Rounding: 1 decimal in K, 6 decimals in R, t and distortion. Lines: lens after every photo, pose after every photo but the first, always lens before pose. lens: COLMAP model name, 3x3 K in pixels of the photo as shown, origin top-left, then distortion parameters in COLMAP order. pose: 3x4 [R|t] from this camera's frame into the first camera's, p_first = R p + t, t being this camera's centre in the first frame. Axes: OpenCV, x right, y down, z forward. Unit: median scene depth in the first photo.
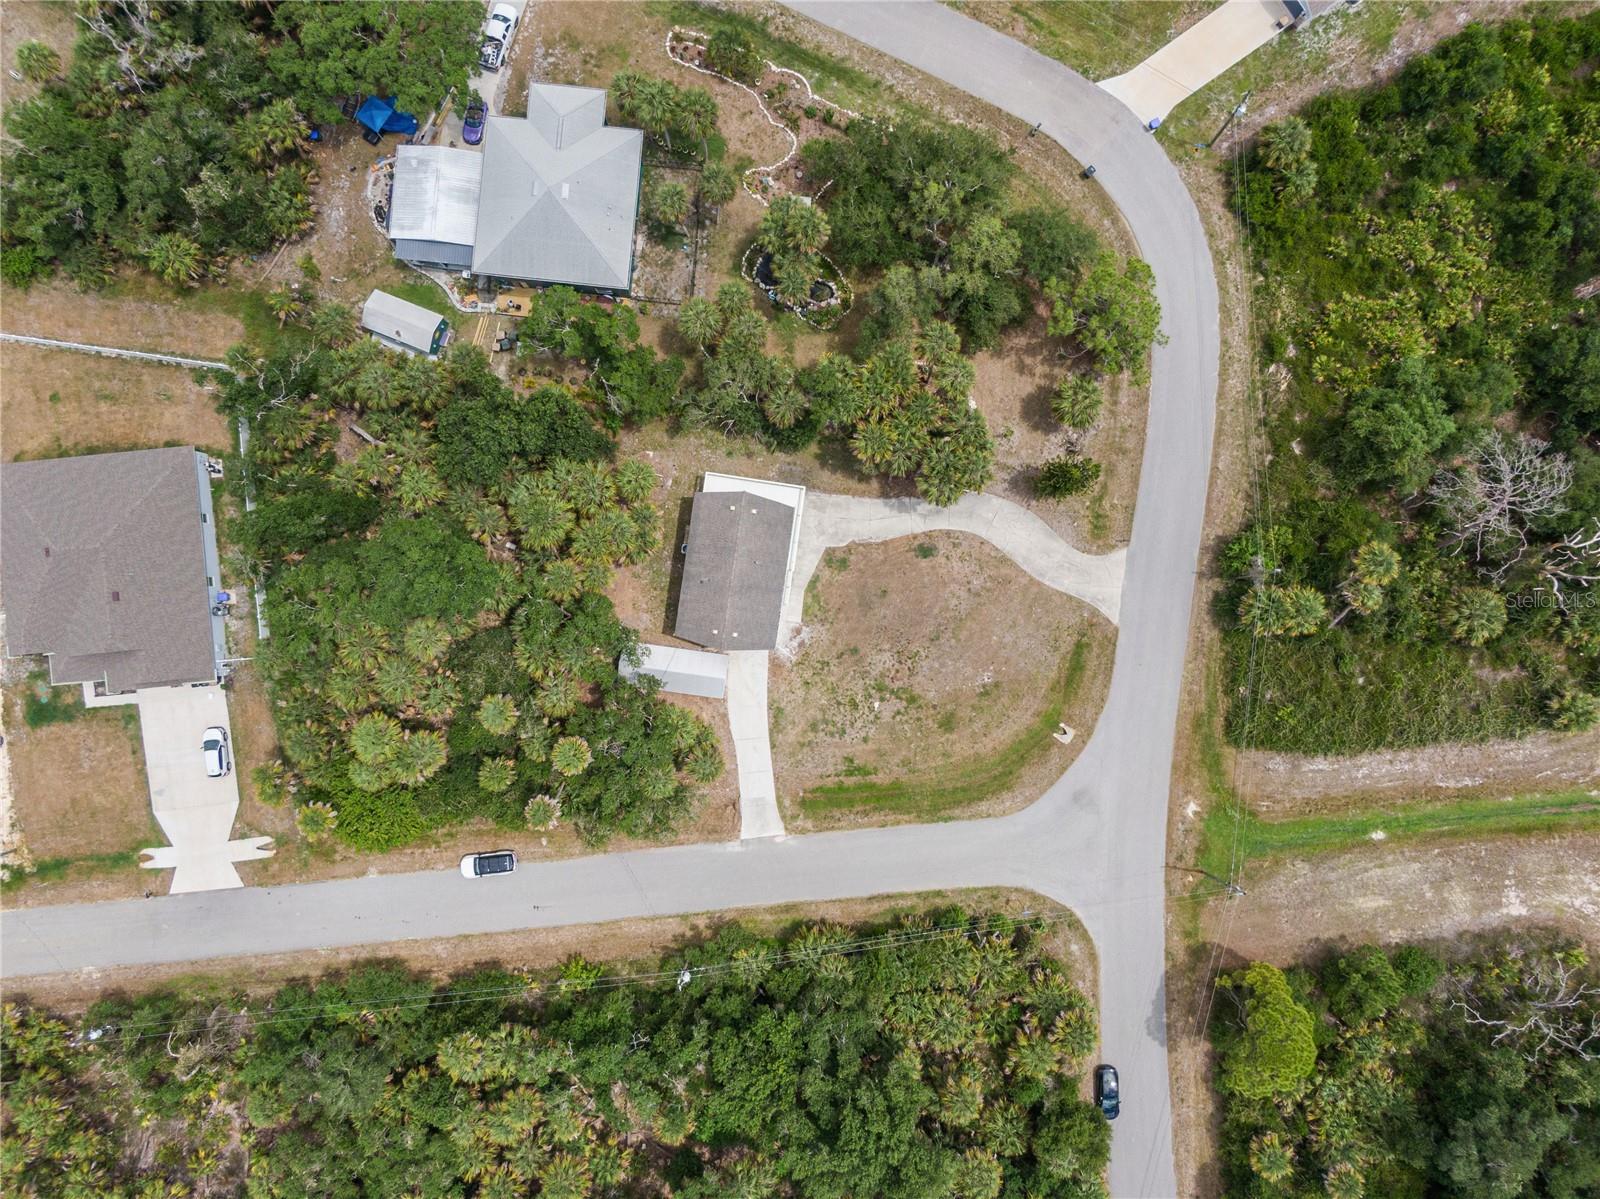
lens RADIAL K [[1136.9, 0, 800.0], [0, 1136.9, 599.5], [0, 0, 1]] dist [0.040054, -0.071978]
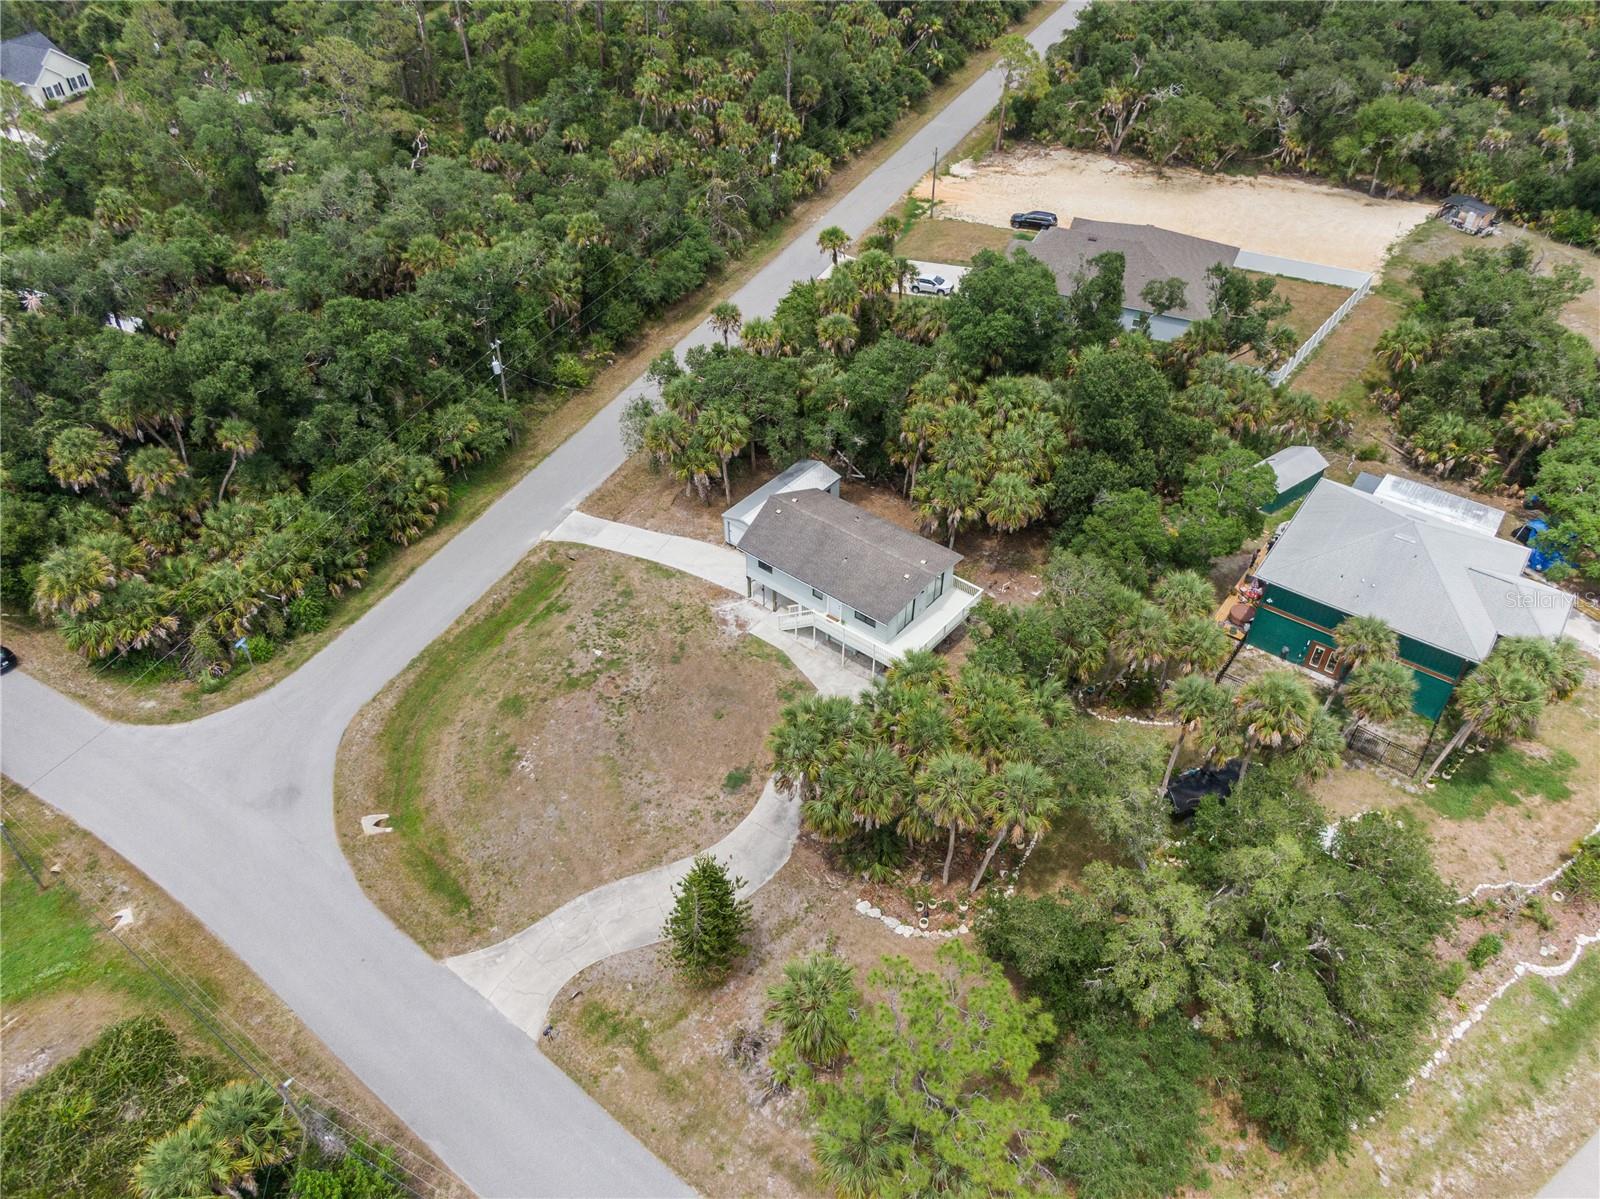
lens RADIAL K [[1136.9, 0, 800.0], [0, 1136.9, 599.5], [0, 0, 1]] dist [0.040054, -0.071978]
pose [[-0.512690, 0.562865, -0.648330, 0.455833], [-0.858542, -0.329608, 0.392764, -0.295205], [0.007378, 0.757985, 0.652230, 0.494127]]
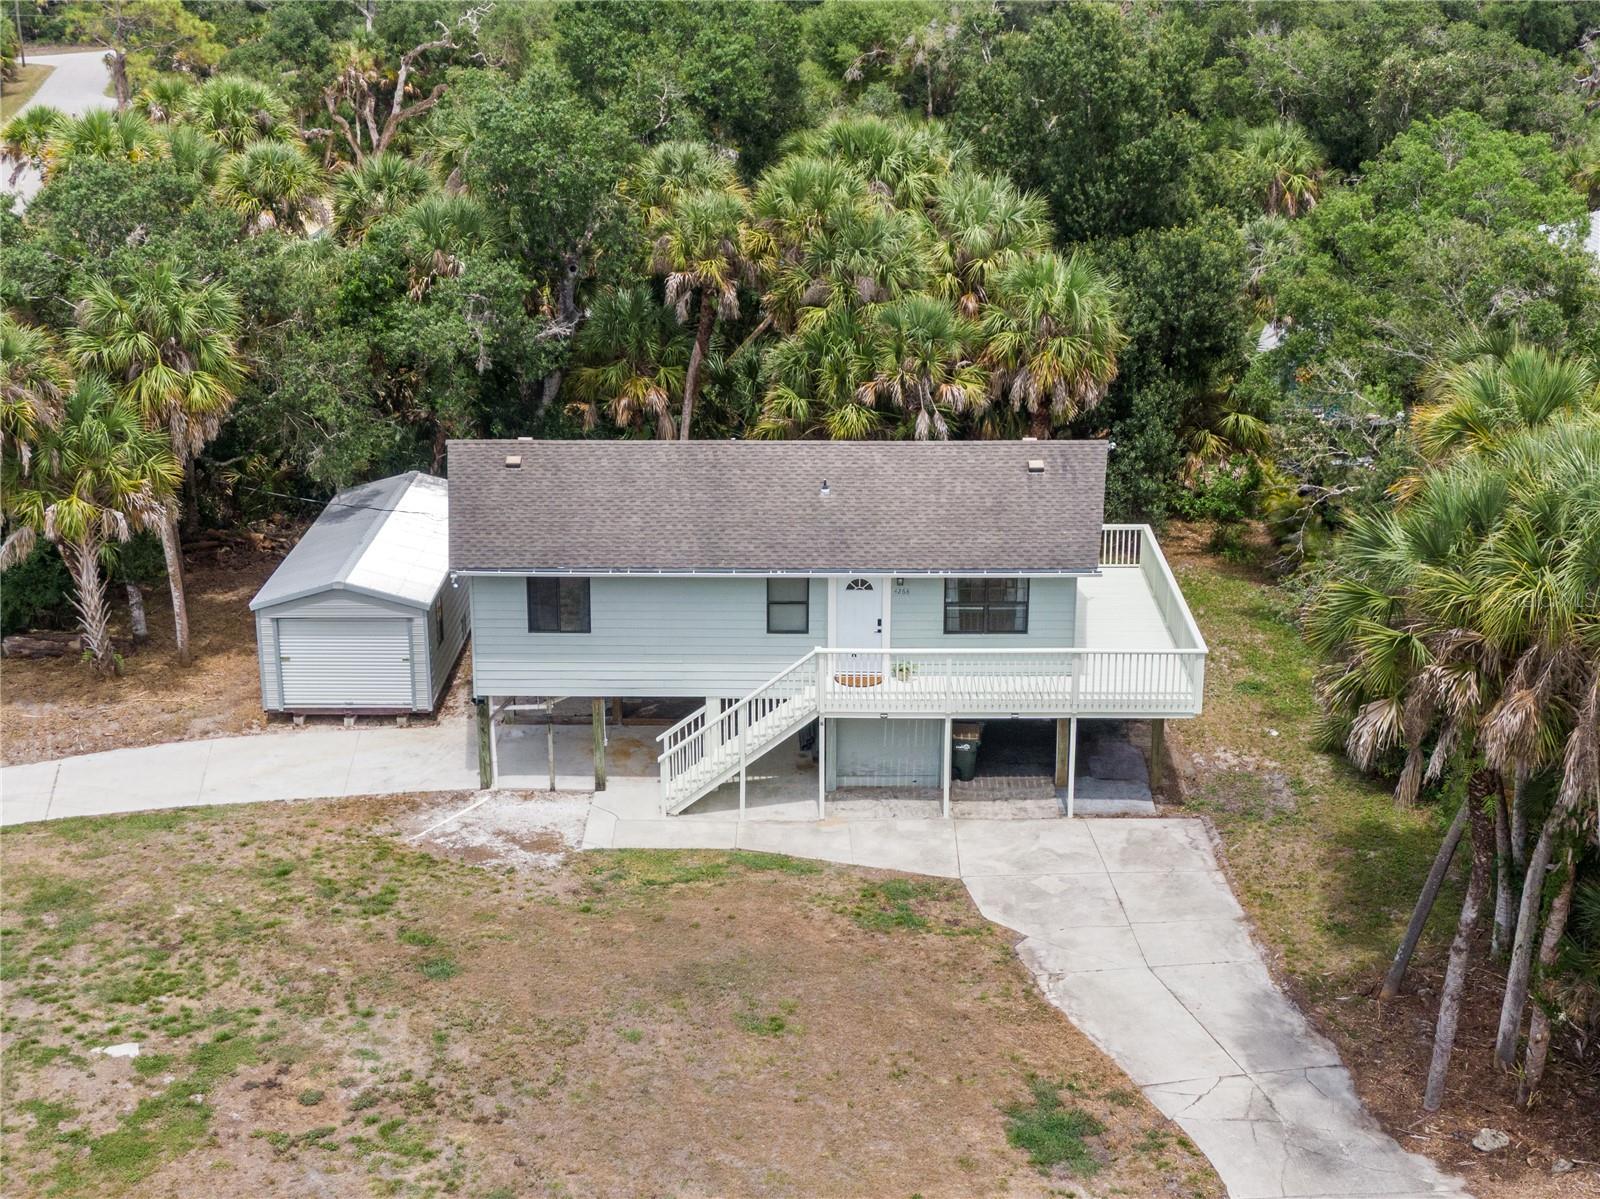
lens RADIAL K [[2268.3, 0, 800.0], [0, 2268.3, 599.5], [0, 0, 1]] dist [-0.015302, 0.030958]
pose [[0.129461, 0.304093, -0.943805, 0.384622], [-0.991513, 0.051111, -0.119537, 0.028030], [0.011889, 0.951270, 0.308129, 0.826170]]
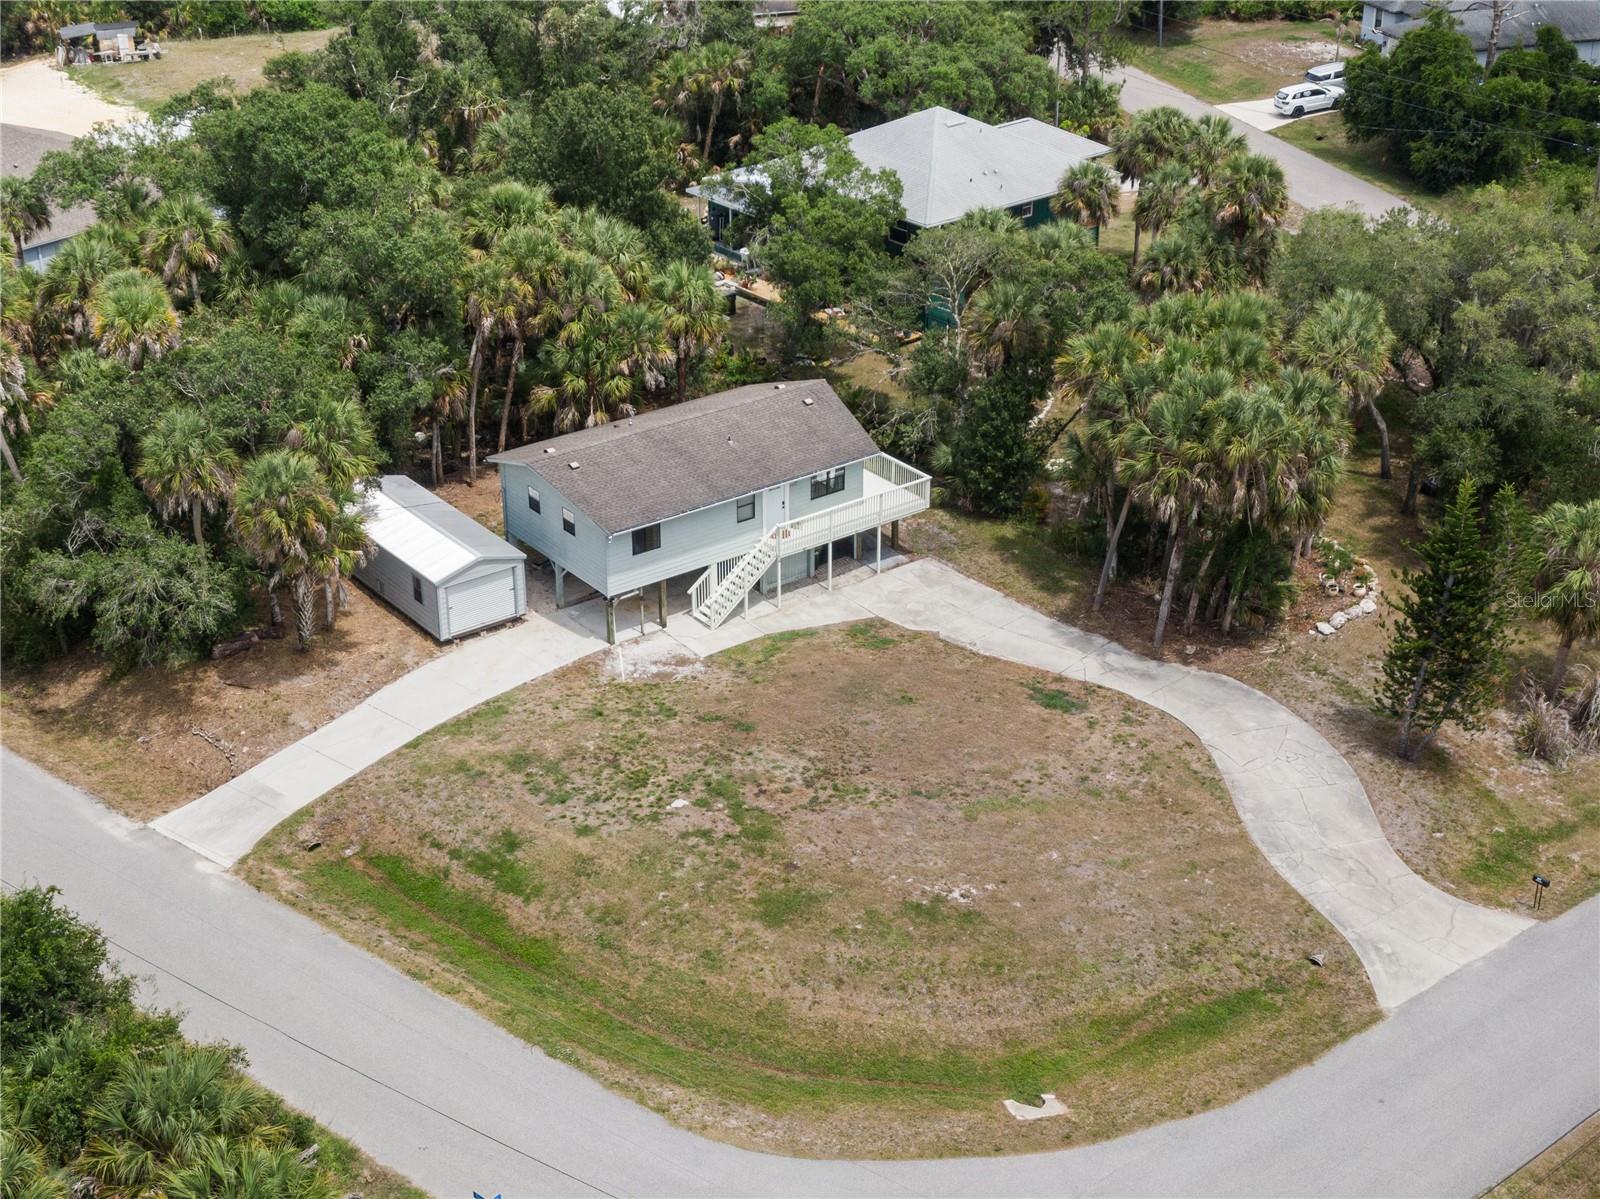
lens RADIAL K [[2268.3, 0, 800.0], [0, 2268.3, 599.5], [0, 0, 1]] dist [-0.015302, 0.030958]
pose [[0.709145, 0.316535, -0.630015, 0.522427], [-0.705007, 0.329567, -0.627974, 0.491813], [0.008856, 0.889489, 0.456870, 0.614160]]
